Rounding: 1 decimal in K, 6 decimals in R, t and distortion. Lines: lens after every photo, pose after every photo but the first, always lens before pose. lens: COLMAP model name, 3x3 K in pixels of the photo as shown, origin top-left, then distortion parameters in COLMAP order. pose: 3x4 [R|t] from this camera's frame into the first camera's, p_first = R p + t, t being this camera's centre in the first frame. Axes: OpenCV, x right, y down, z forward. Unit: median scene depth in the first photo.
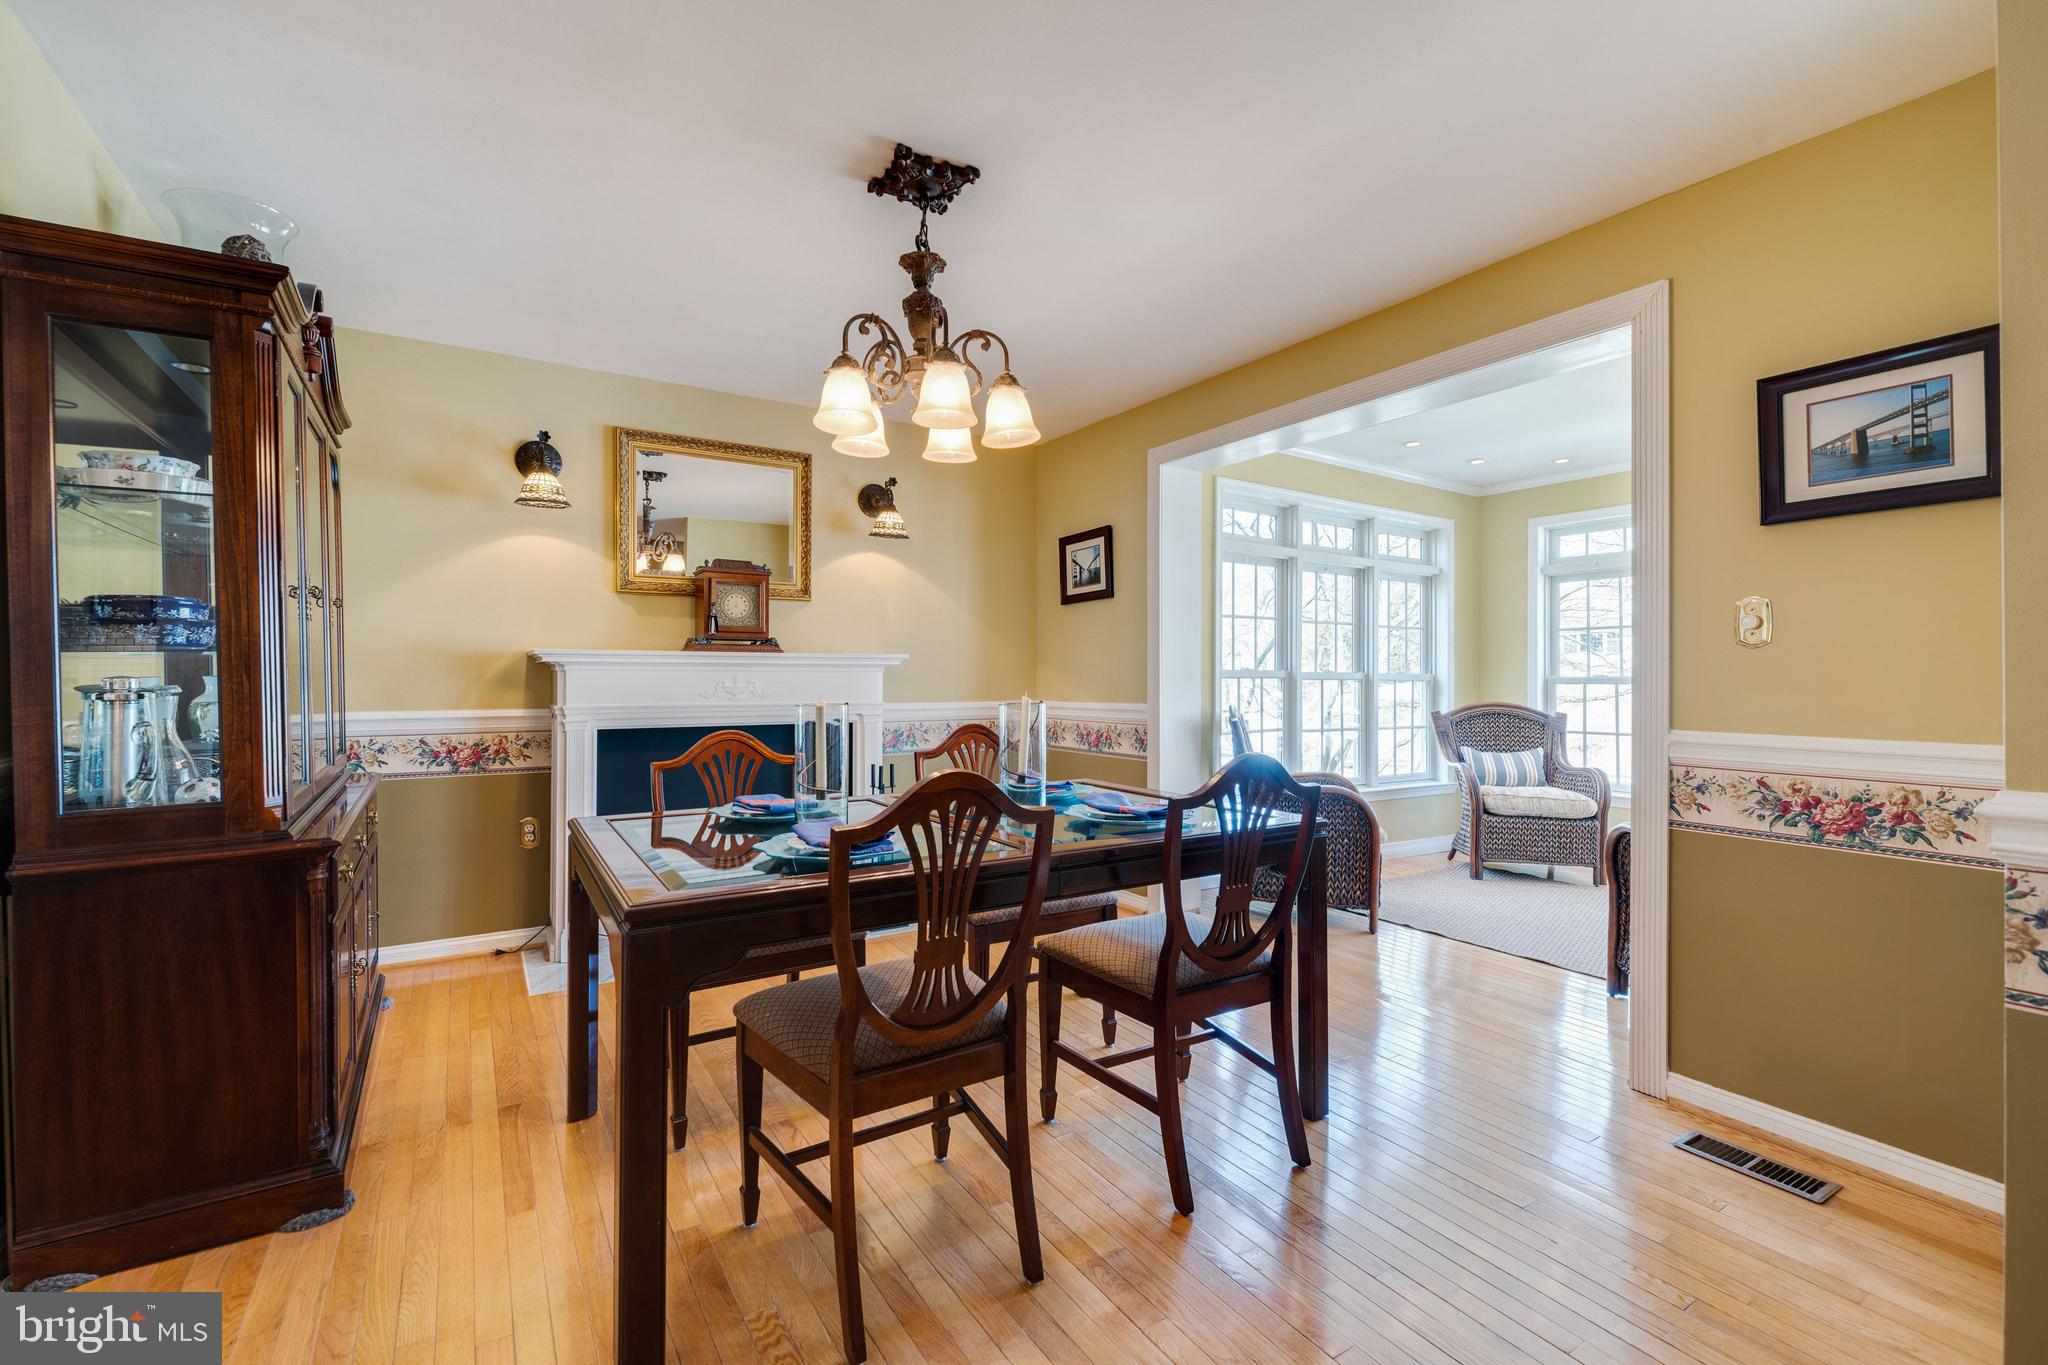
lens RADIAL K [[891.9, 0, 1028.9], [0, 891.9, 663.3], [0, 0, 1]] dist [-0.002994, -0.001635]
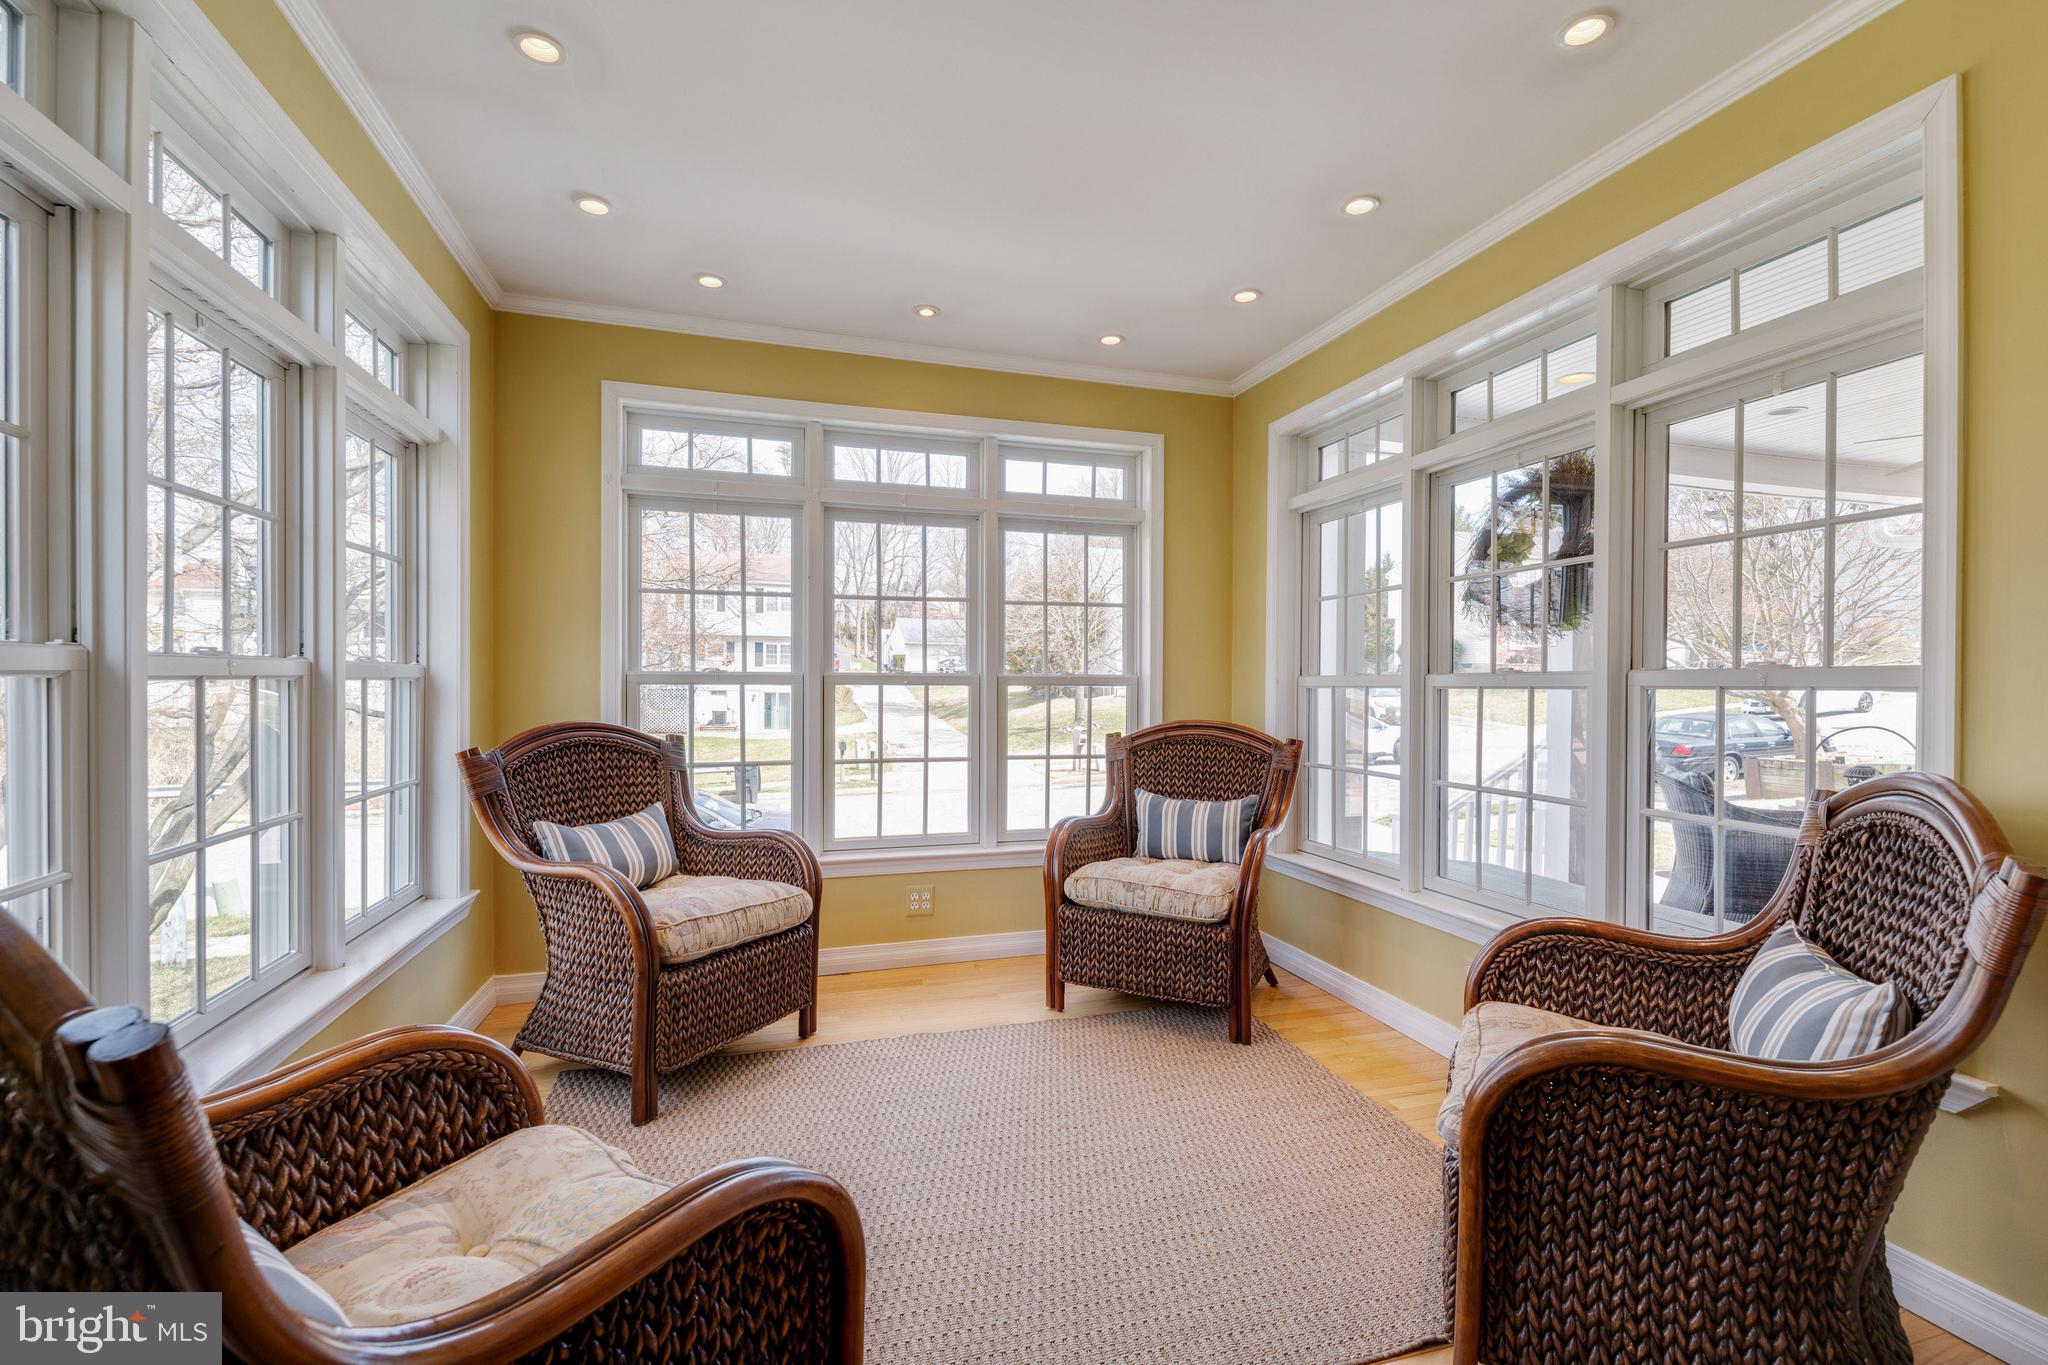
lens RADIAL K [[891.9, 0, 1035.8], [0, 891.9, 677.3], [0, 0, 1]] dist [-0.002994, -0.001635]
pose [[0.244997, -0.004589, 0.969513, 0.101229], [-0.011868, 0.999900, 0.007732, 0.011670], [-0.969451, -0.013401, 0.244917, 0.621908]]
